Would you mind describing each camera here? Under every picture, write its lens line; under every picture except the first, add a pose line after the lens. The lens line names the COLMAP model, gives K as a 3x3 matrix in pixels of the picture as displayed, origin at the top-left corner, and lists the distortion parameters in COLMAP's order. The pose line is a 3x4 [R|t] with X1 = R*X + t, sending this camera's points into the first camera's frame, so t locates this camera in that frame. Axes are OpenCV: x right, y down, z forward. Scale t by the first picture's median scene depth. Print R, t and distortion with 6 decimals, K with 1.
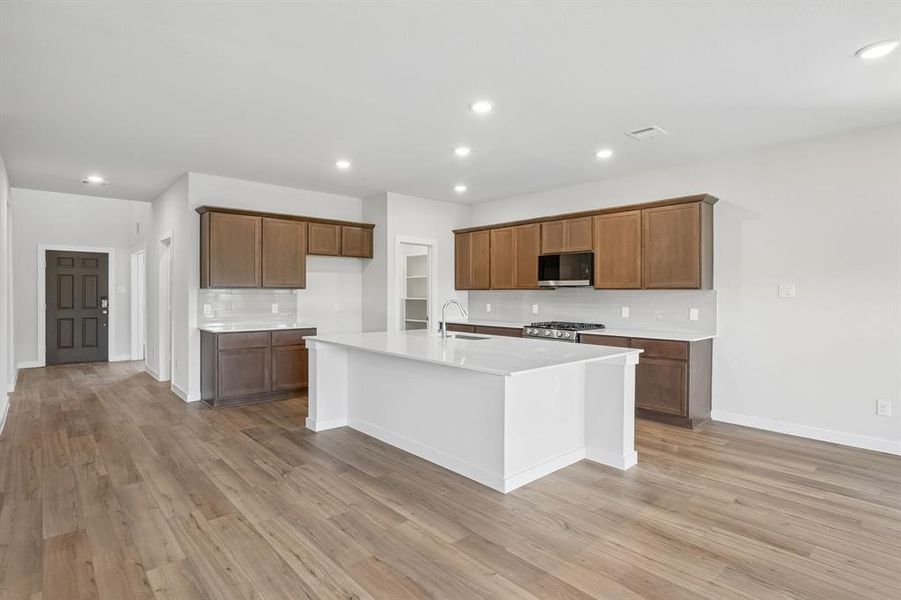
lens RADIAL K [[467.1, 0, 450.5], [0, 467.1, 300.0], [0, 0, 1]] dist [-0.019553, 0.000436]
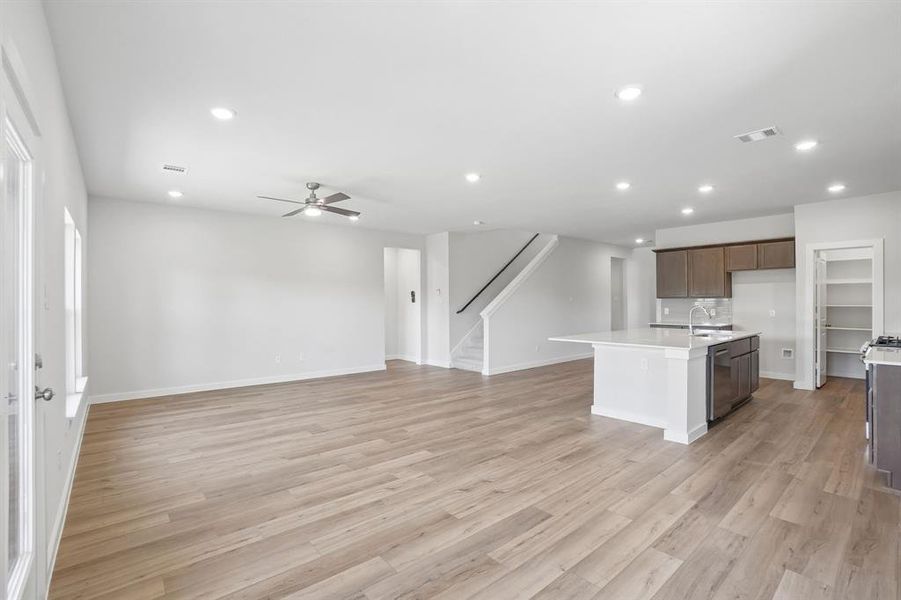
lens RADIAL K [[400.3, 0, 429.8], [0, 400.3, 290.8], [0, 0, 1]] dist [-0.014103, 0.000021]
pose [[-0.056250, -0.029846, -0.997970, 0.854102], [-0.011077, 0.999510, -0.029268, -0.001148], [0.998355, 0.009409, -0.056553, 0.236245]]
